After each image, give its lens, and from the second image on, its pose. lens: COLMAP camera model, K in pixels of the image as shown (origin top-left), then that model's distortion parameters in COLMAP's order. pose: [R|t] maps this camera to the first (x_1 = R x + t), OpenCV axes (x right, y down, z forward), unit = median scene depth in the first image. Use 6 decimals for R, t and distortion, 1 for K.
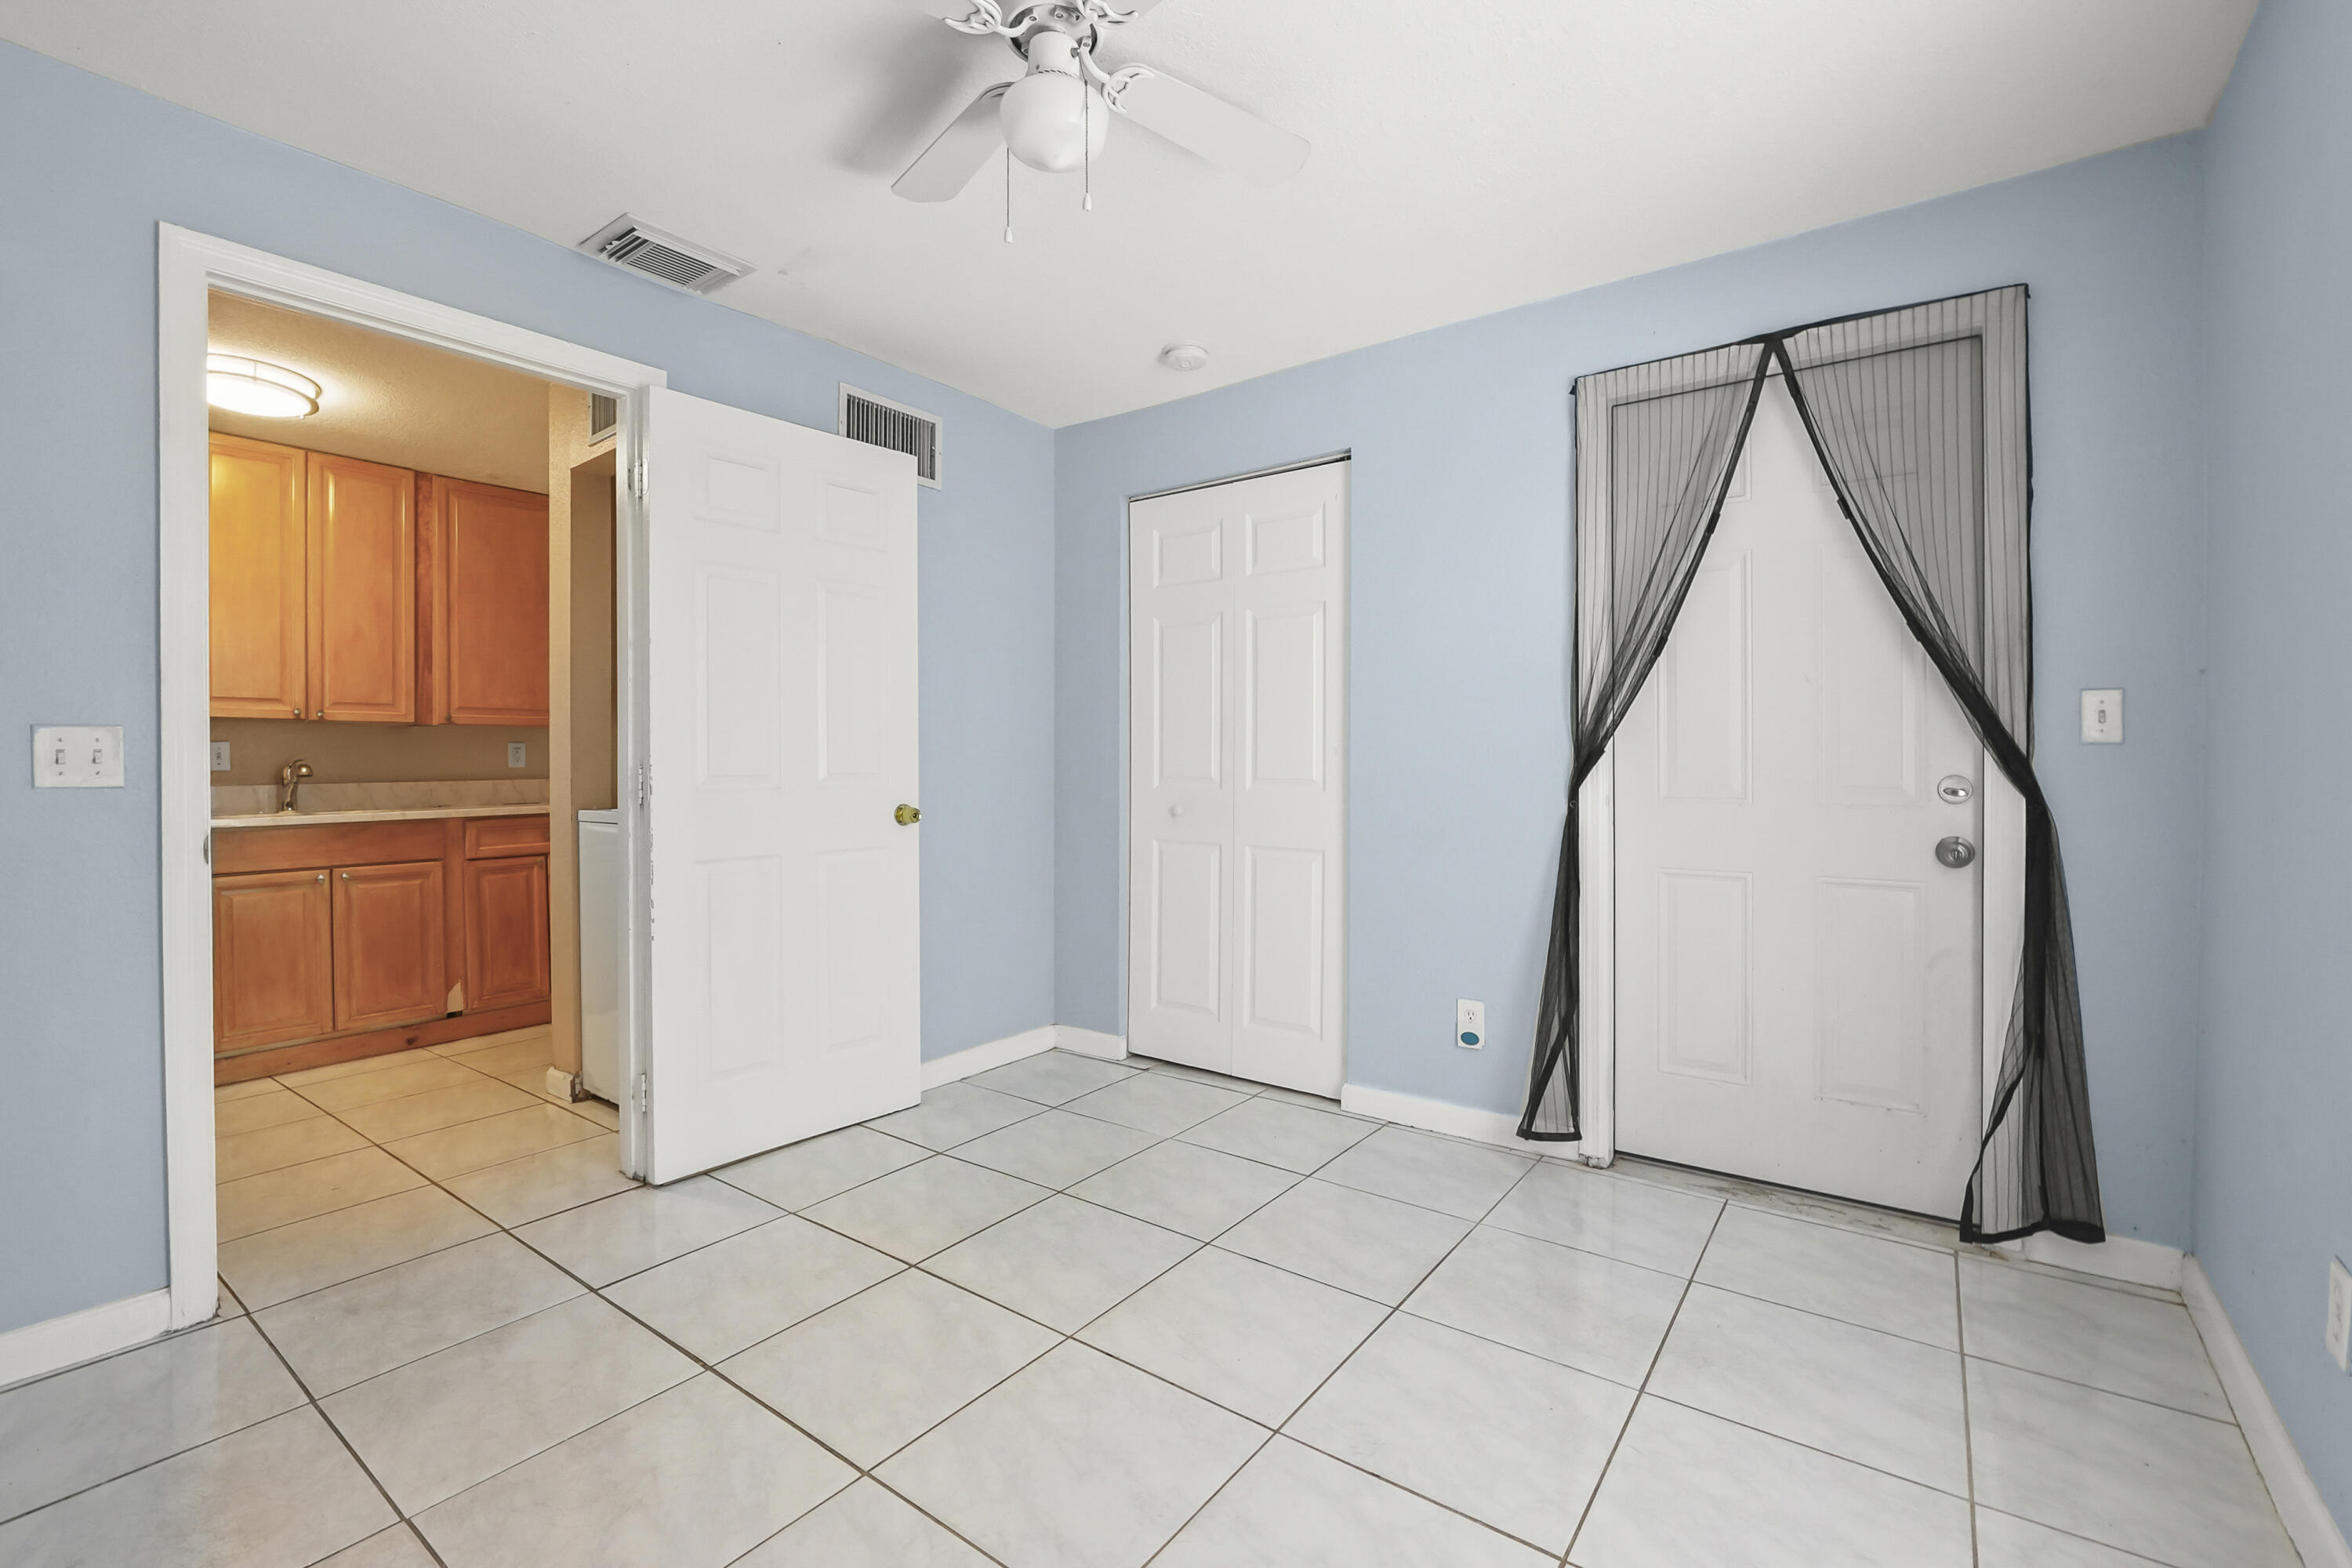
lens RADIAL K [[1018.2, 0, 1174.5], [0, 1018.2, 763.2], [0, 0, 1]] dist [-0.010283, -0.000107]
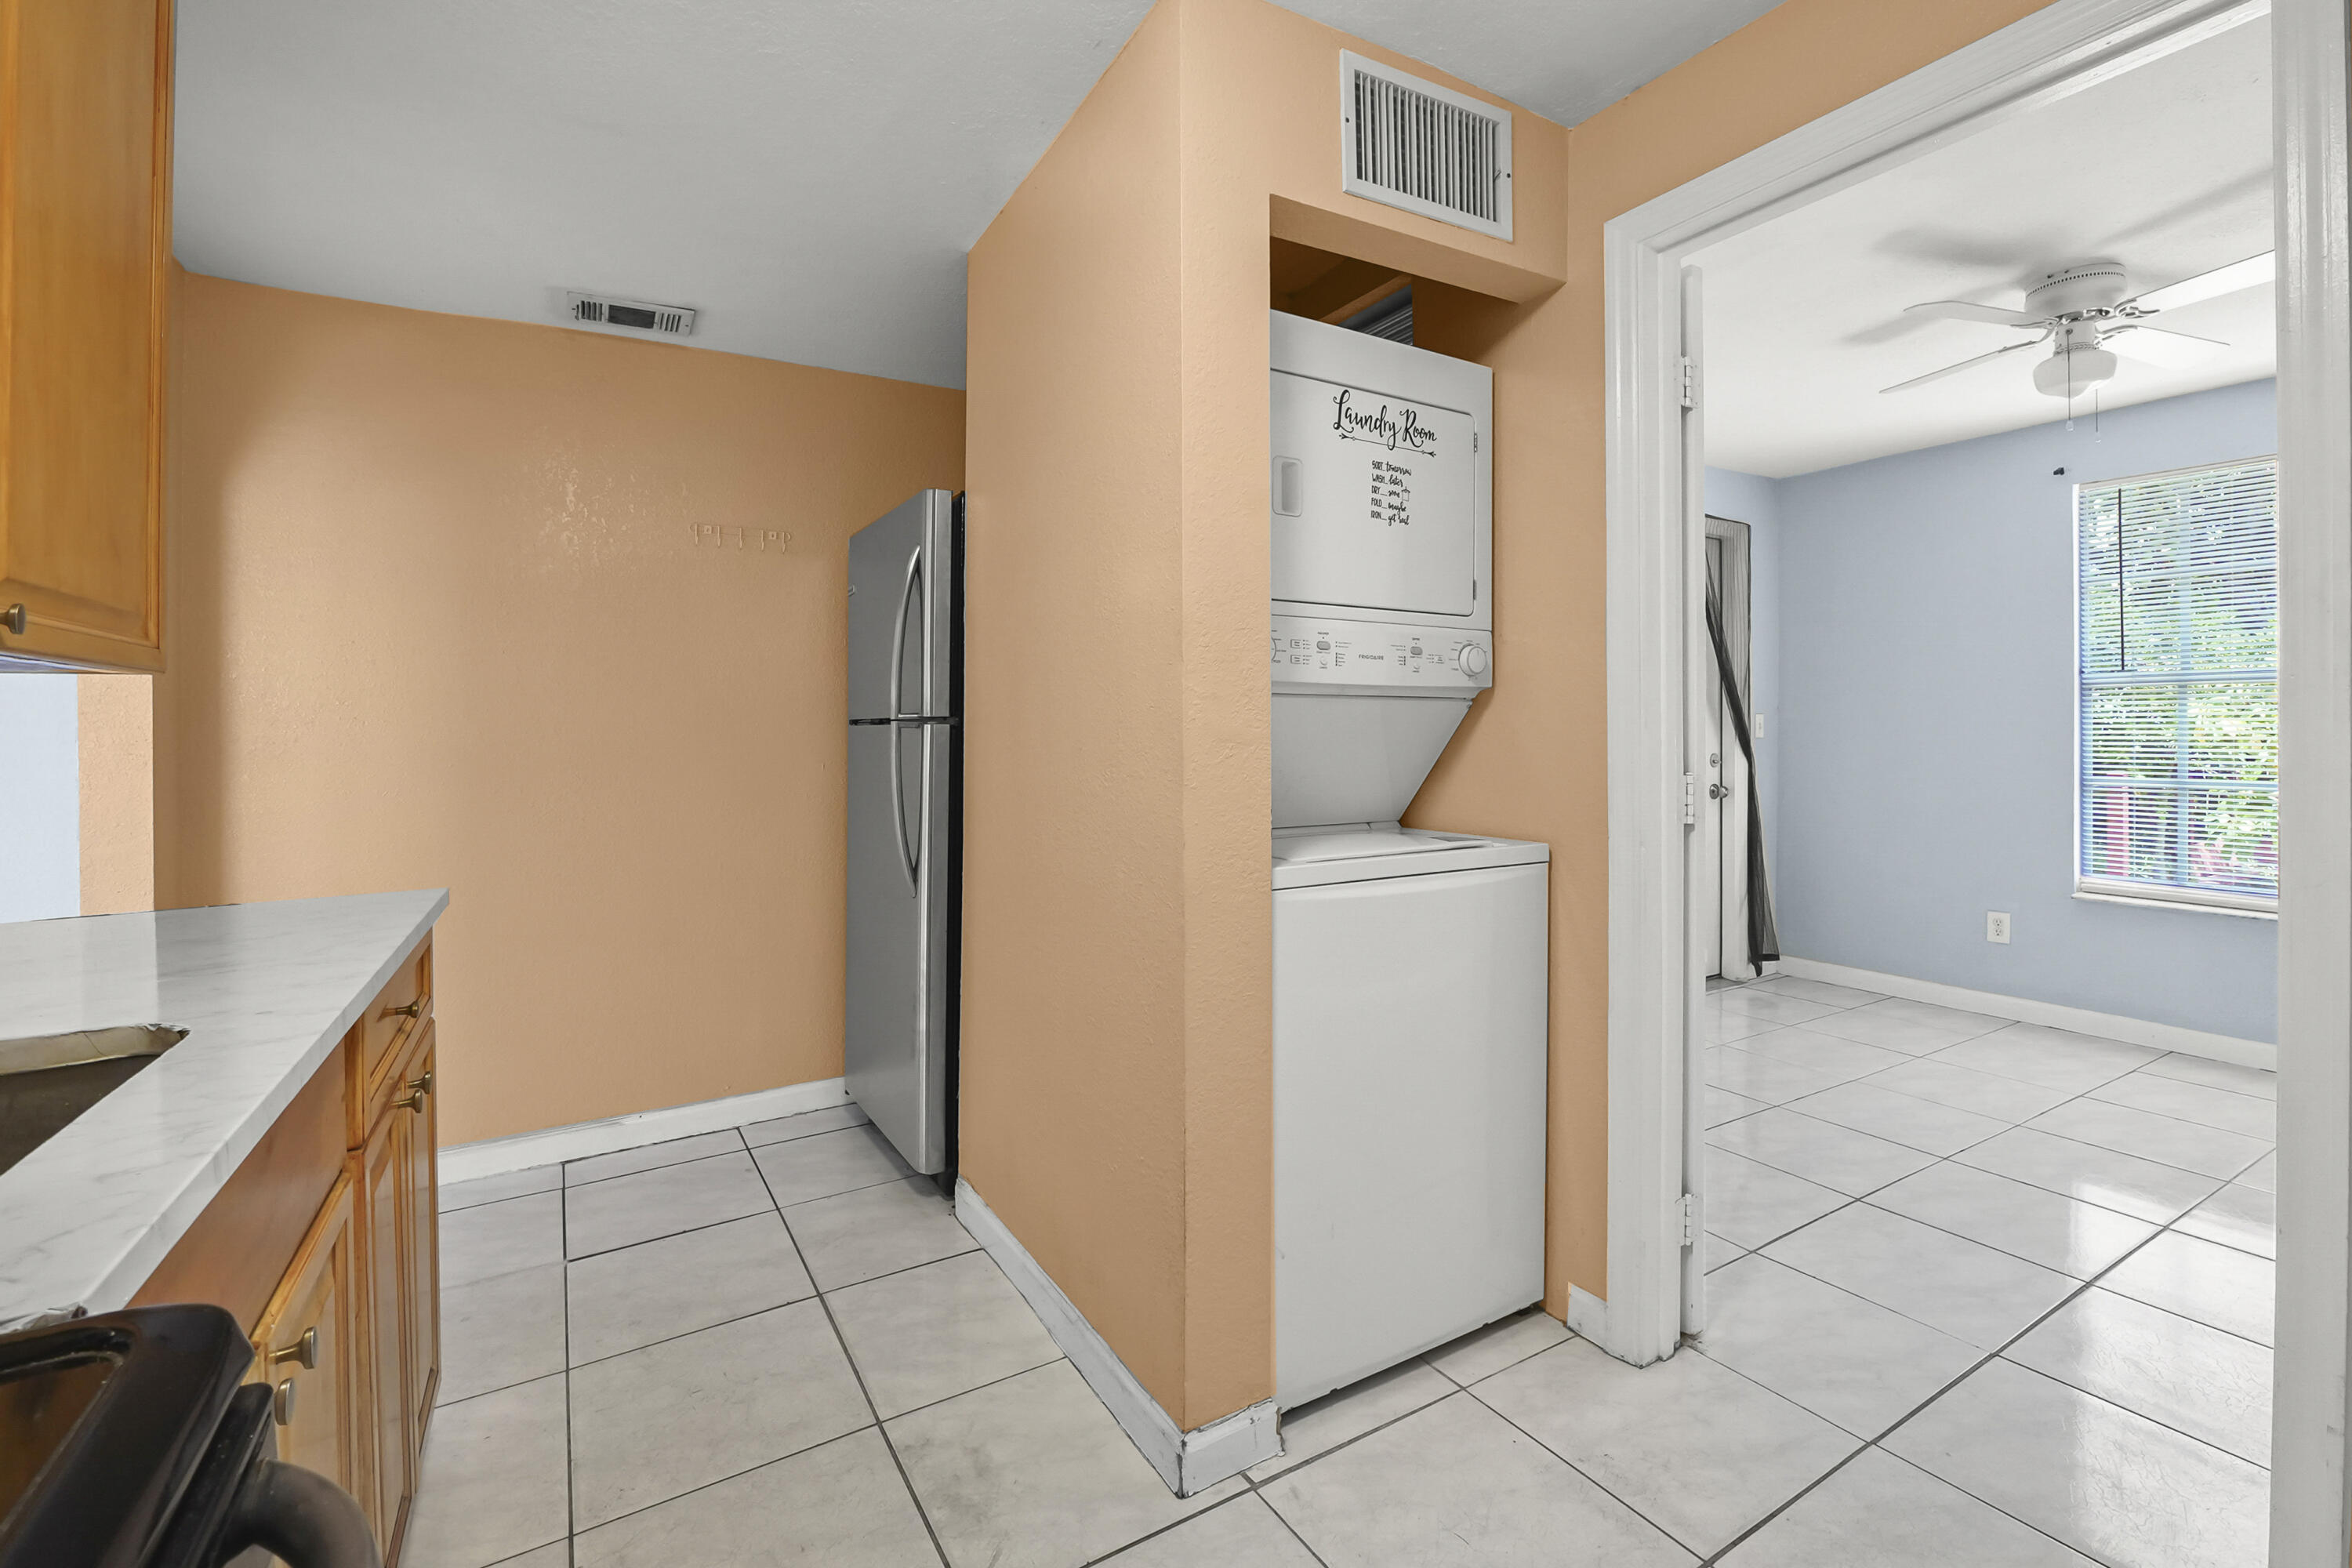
lens RADIAL K [[1024.1, 0, 1181.1], [0, 1024.1, 737.5], [0, 0, 1]] dist [-0.021072, -0.000028]
pose [[0.387153, -0.000685, 0.922015, -1.290612], [0.011070, 0.999931, -0.003906, -0.020295], [-0.921949, 0.011719, 0.387133, 1.017944]]
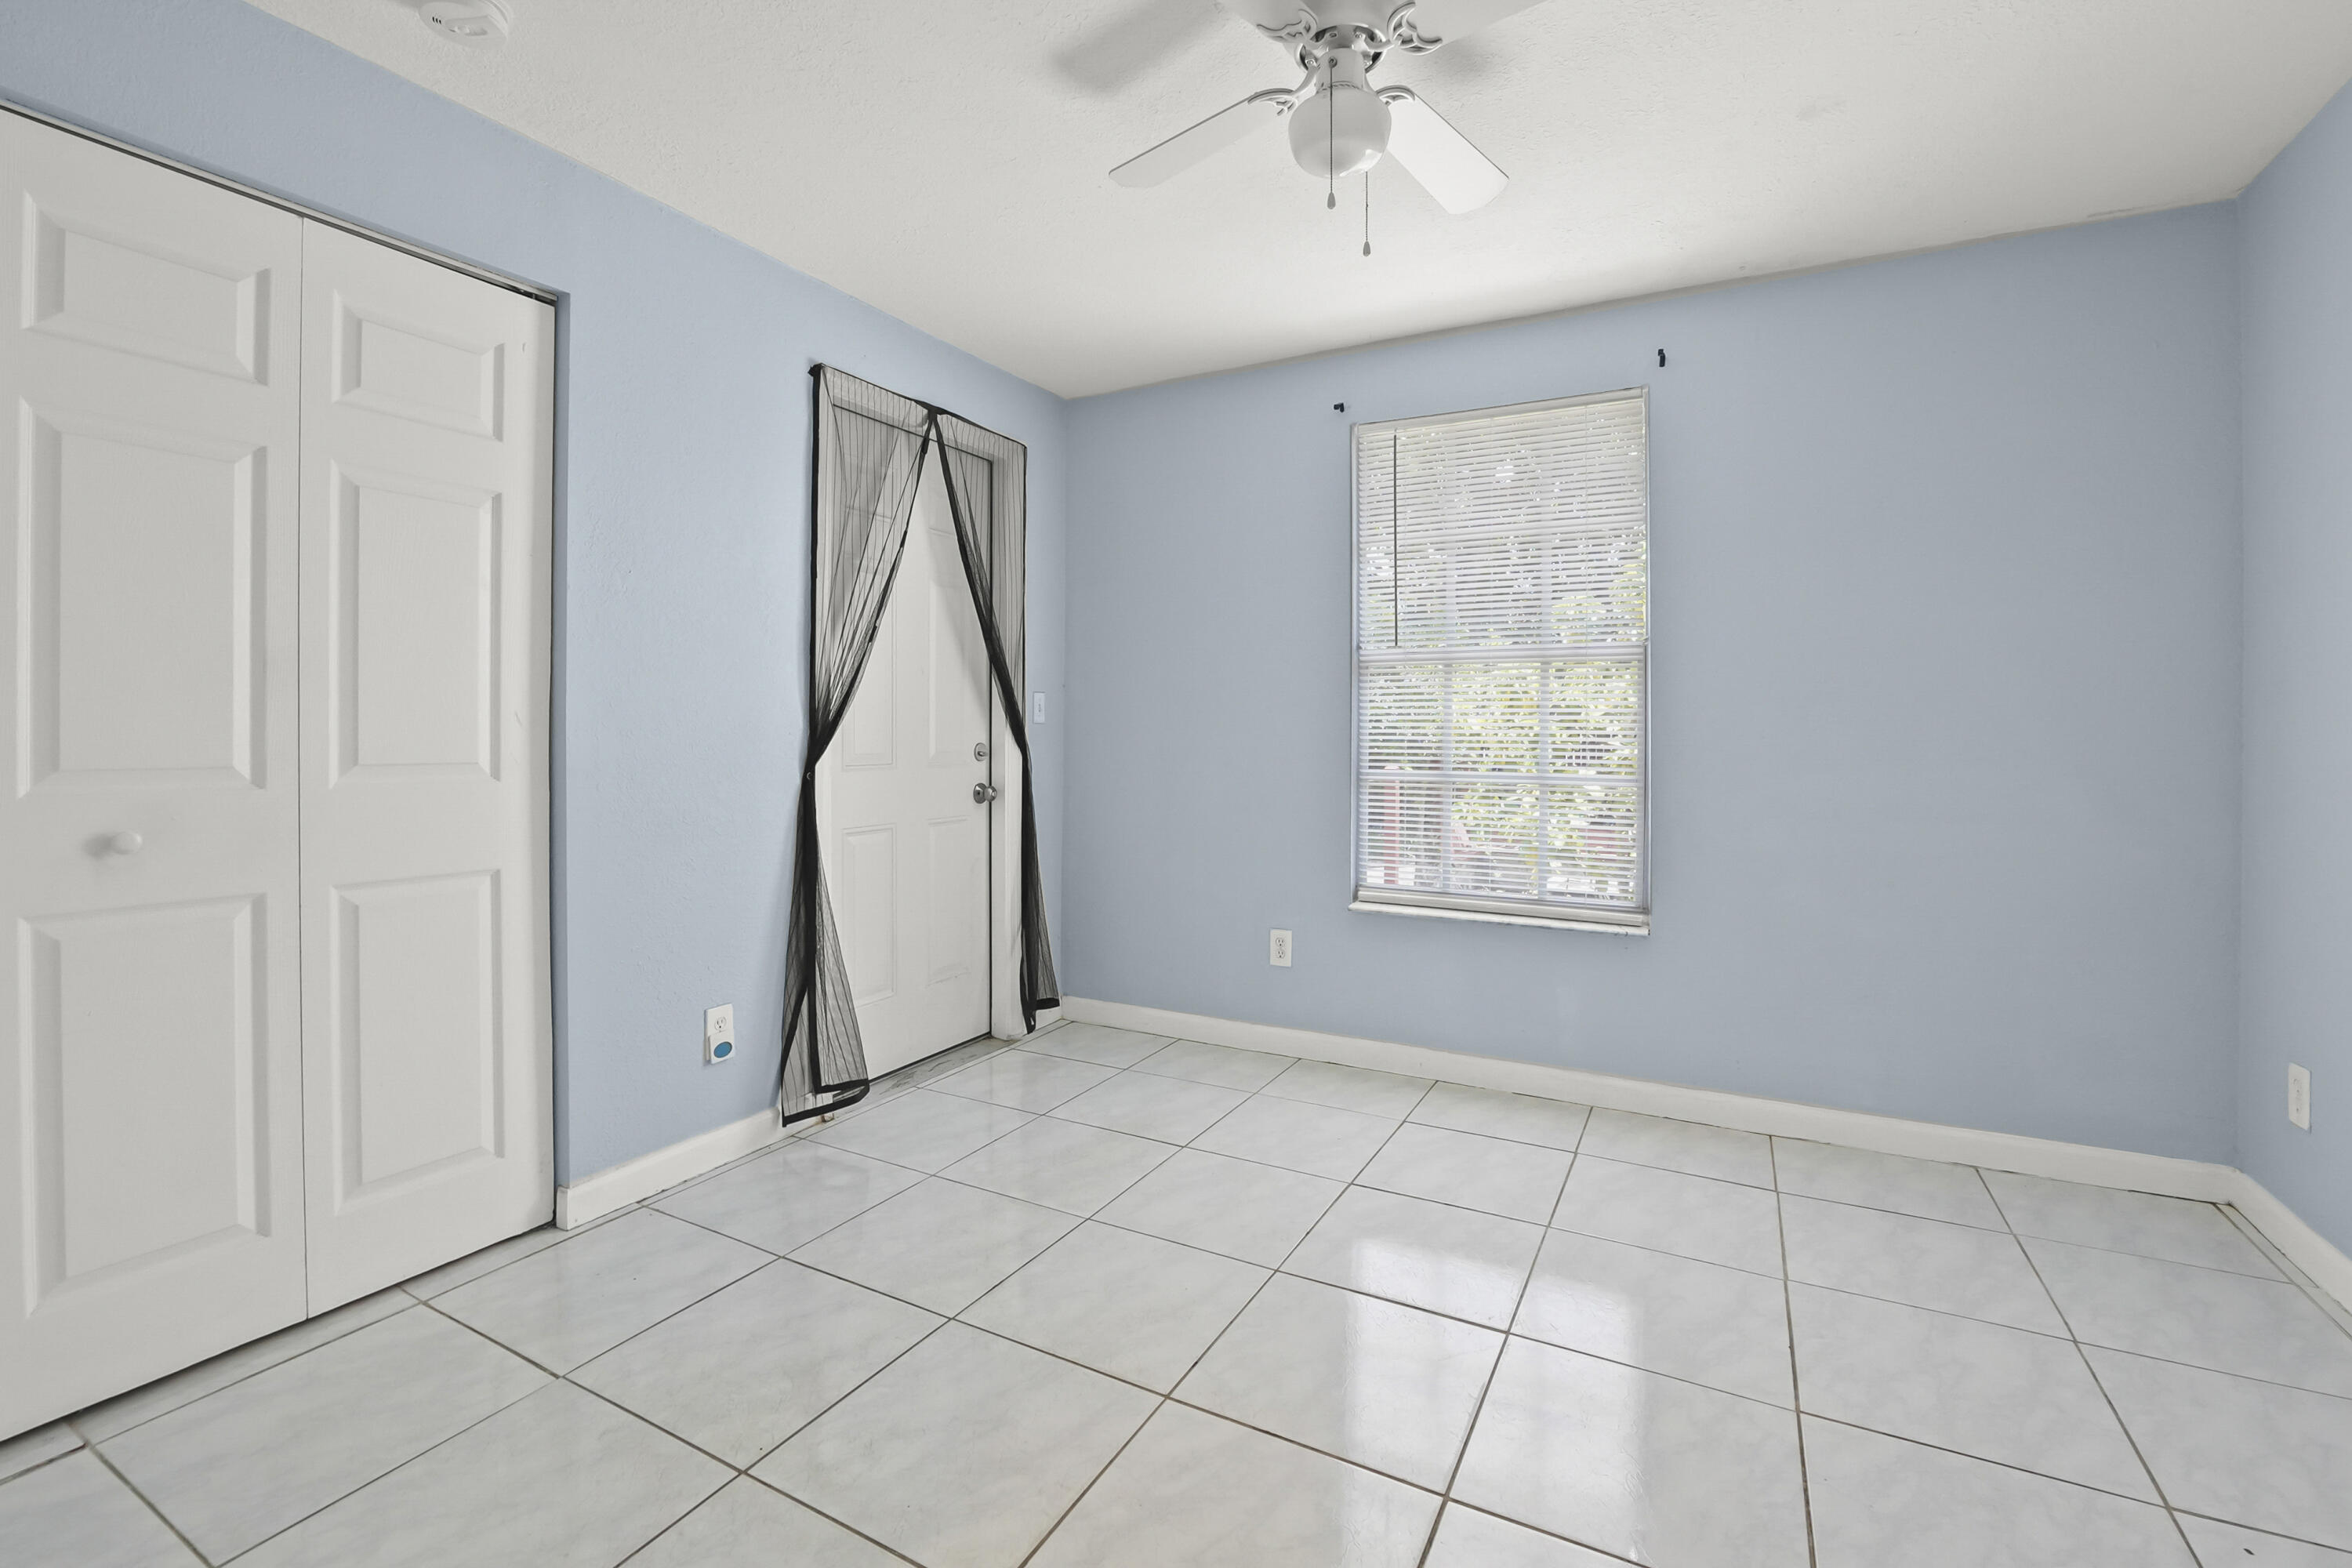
lens RADIAL K [[1024.1, 0, 1181.1], [0, 1024.1, 737.5], [0, 0, 1]] dist [-0.021072, -0.000028]
pose [[-0.146692, -0.001266, 0.989181, -0.683145], [0.005460, 0.999983, 0.002090, 0.001595], [-0.989167, 0.005708, -0.146683, 0.790336]]
